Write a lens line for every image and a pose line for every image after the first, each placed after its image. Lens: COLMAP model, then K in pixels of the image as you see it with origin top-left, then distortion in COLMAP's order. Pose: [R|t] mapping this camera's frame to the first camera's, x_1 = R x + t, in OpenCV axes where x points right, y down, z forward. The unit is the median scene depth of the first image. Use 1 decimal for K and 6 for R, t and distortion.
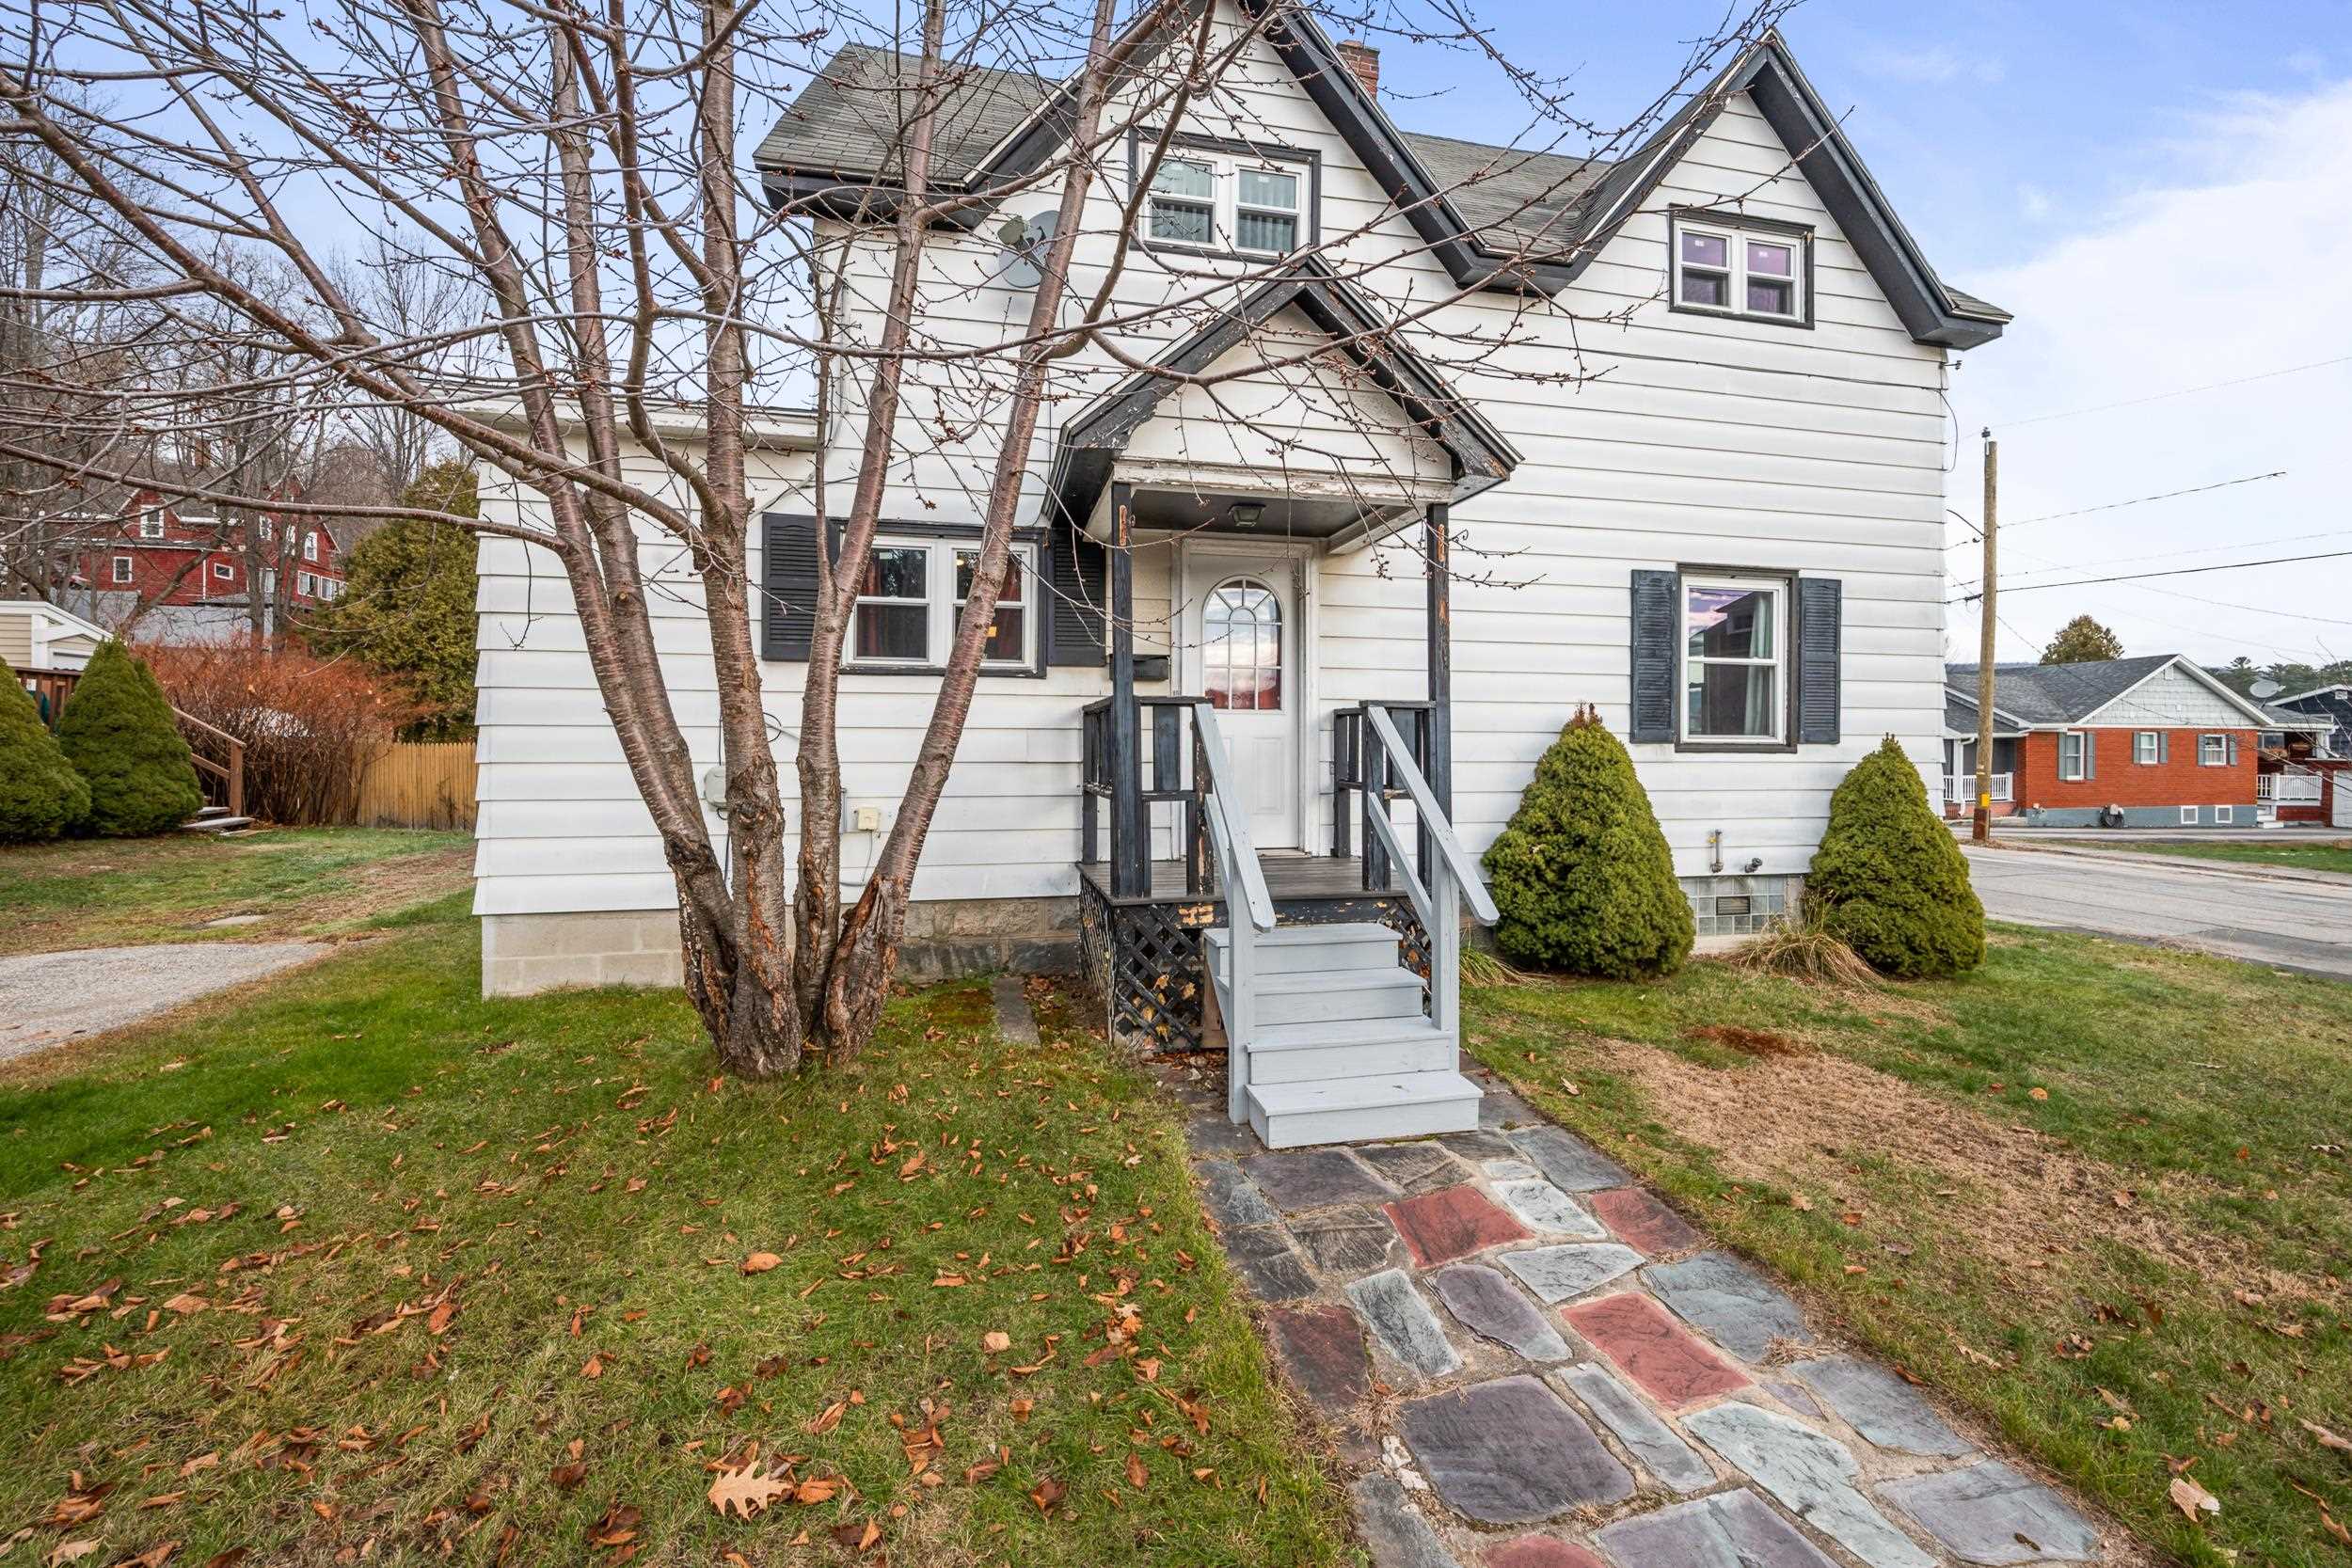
lens RADIAL K [[939.7, 0, 1185.8], [0, 939.7, 738.7], [0, 0, 1]] dist [0.000738, 0.000086]
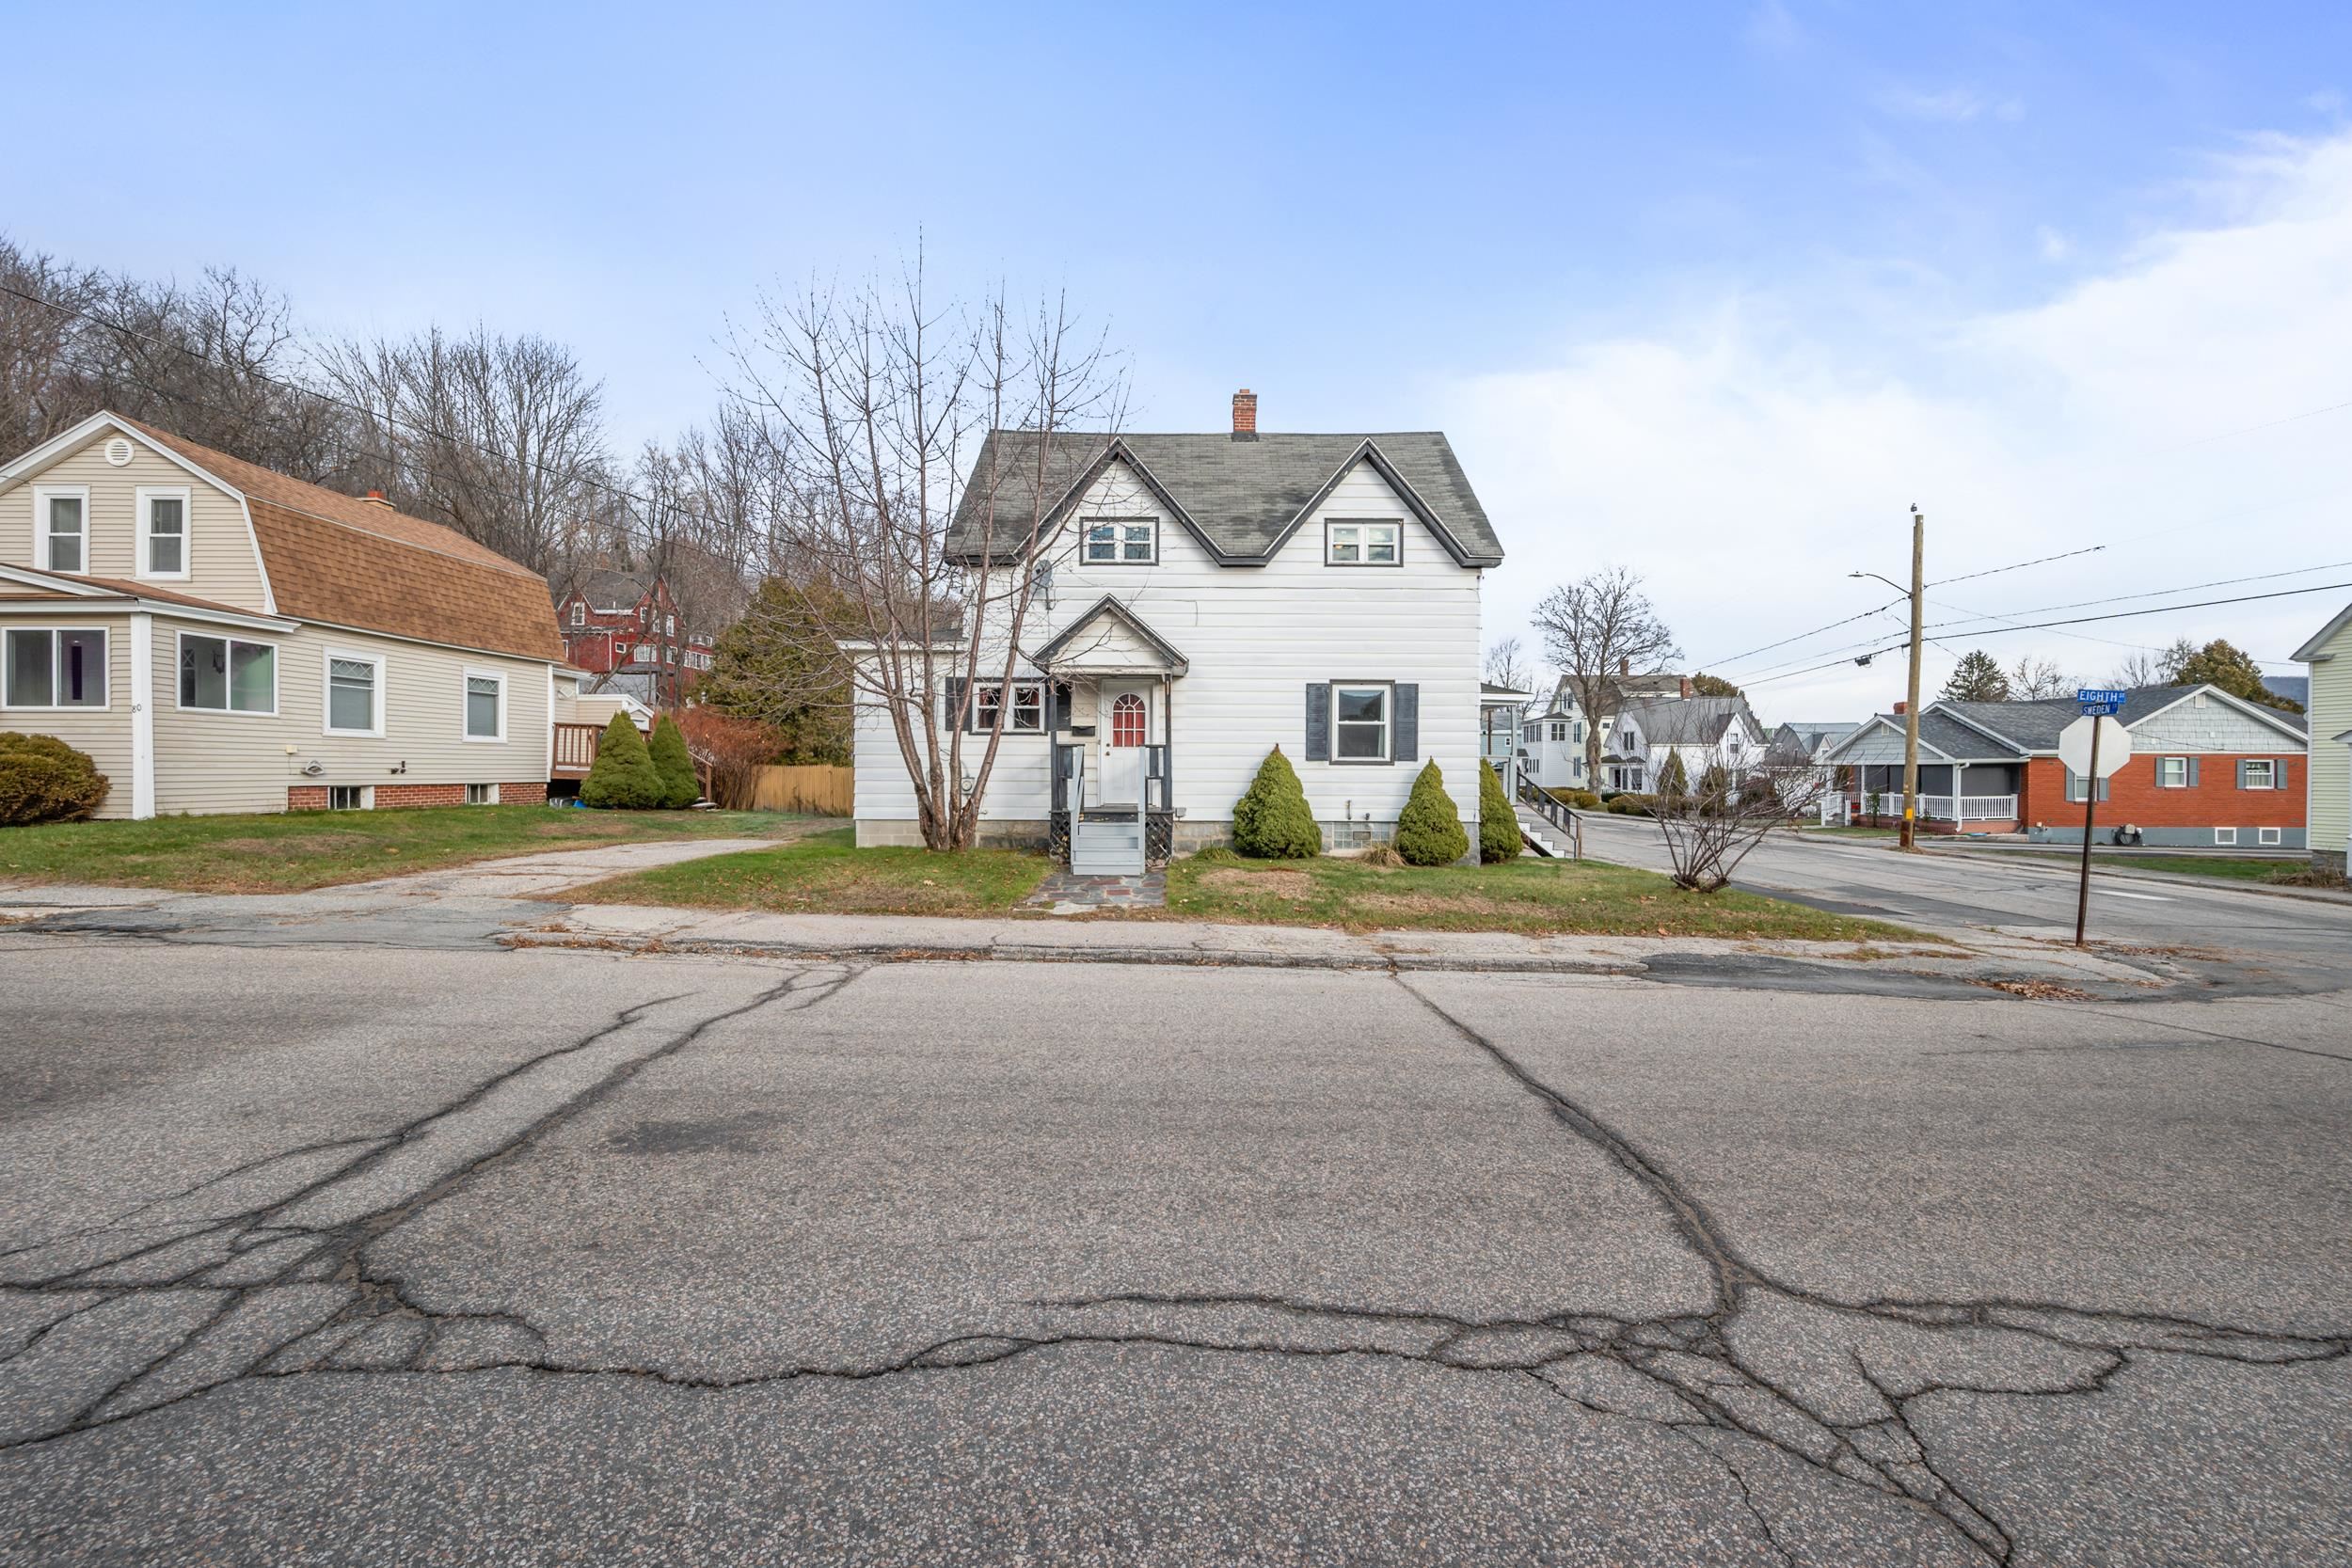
lens RADIAL K [[917.8, 0, 1176.1], [0, 917.8, 778.5], [0, 0, 1]] dist [-0.001879, 0.000010]
pose [[0.976449, 0.001968, -0.215739, 0.614865], [0.000441, 0.999938, 0.011116, 0.021458], [0.215748, -0.010950, 0.976388, -1.152260]]
